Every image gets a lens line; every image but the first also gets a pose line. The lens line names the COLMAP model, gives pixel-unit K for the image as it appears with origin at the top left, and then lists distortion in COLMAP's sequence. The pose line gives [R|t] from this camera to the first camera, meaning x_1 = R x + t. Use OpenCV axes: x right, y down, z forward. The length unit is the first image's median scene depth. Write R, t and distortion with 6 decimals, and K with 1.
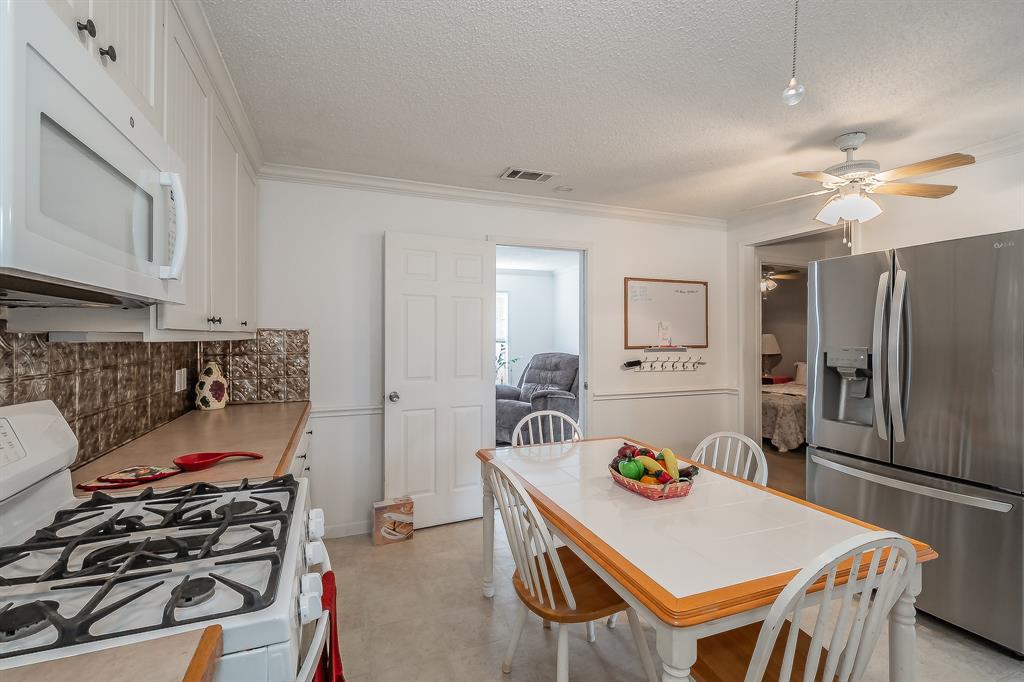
lens RADIAL K [[447.2, 0, 490.9], [0, 447.2, 341.9], [0, 0, 1]] dist [0.011293, 0.000001]
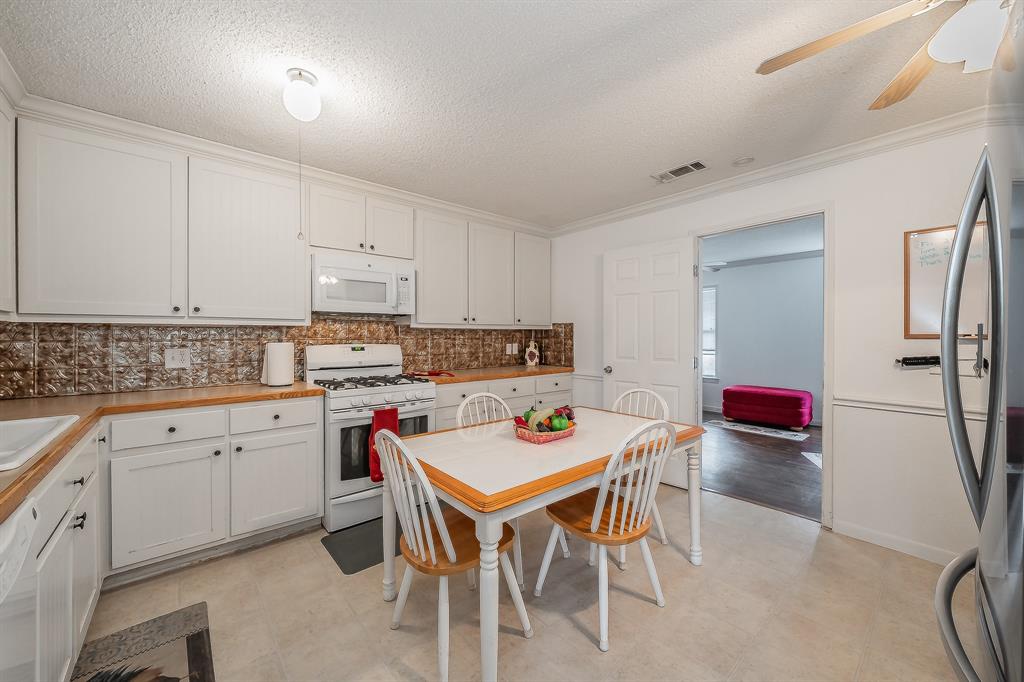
lens RADIAL K [[370.6, 0, 506.1], [0, 370.6, 339.5], [0, 0, 1]] dist [-0.000863, -0.000056]
pose [[0.350050, 0.012251, -0.936651, 0.782585], [-0.006685, 0.999922, 0.010580, 0.020452], [0.936707, 0.002558, 0.350104, 0.316799]]
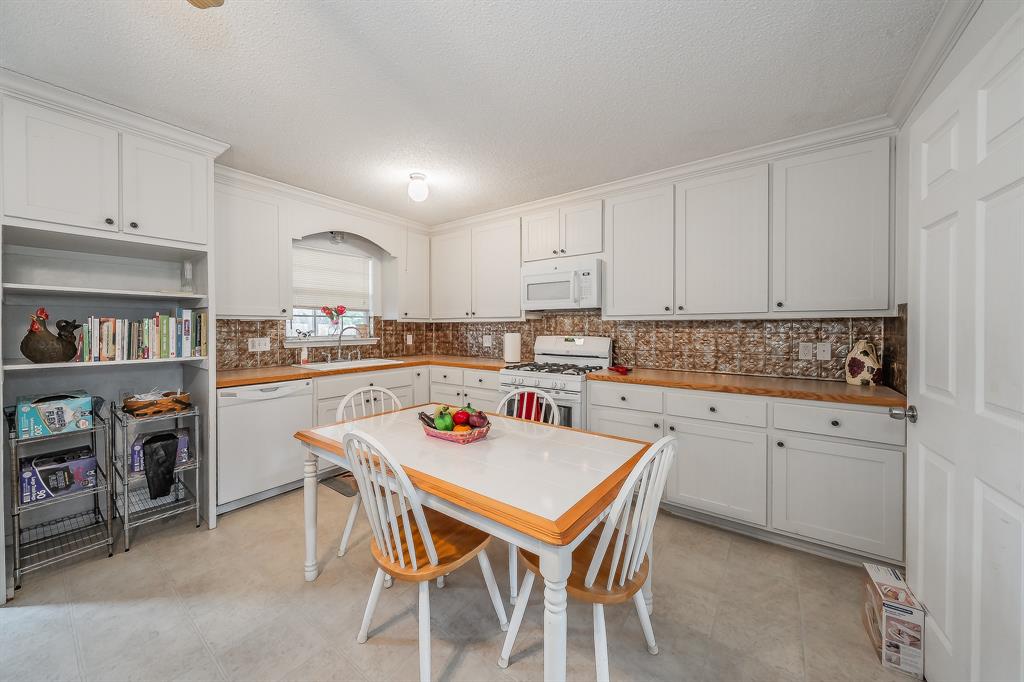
lens RADIAL K [[366.7, 0, 509.4], [0, 366.7, 328.8], [0, 0, 1]] dist [-0.000519, -0.000019]
pose [[-0.826763, 0.000976, -0.562549, 0.489577], [-0.004176, 0.999960, 0.007873, 0.016288], [0.562534, 0.008859, -0.826727, 1.163258]]
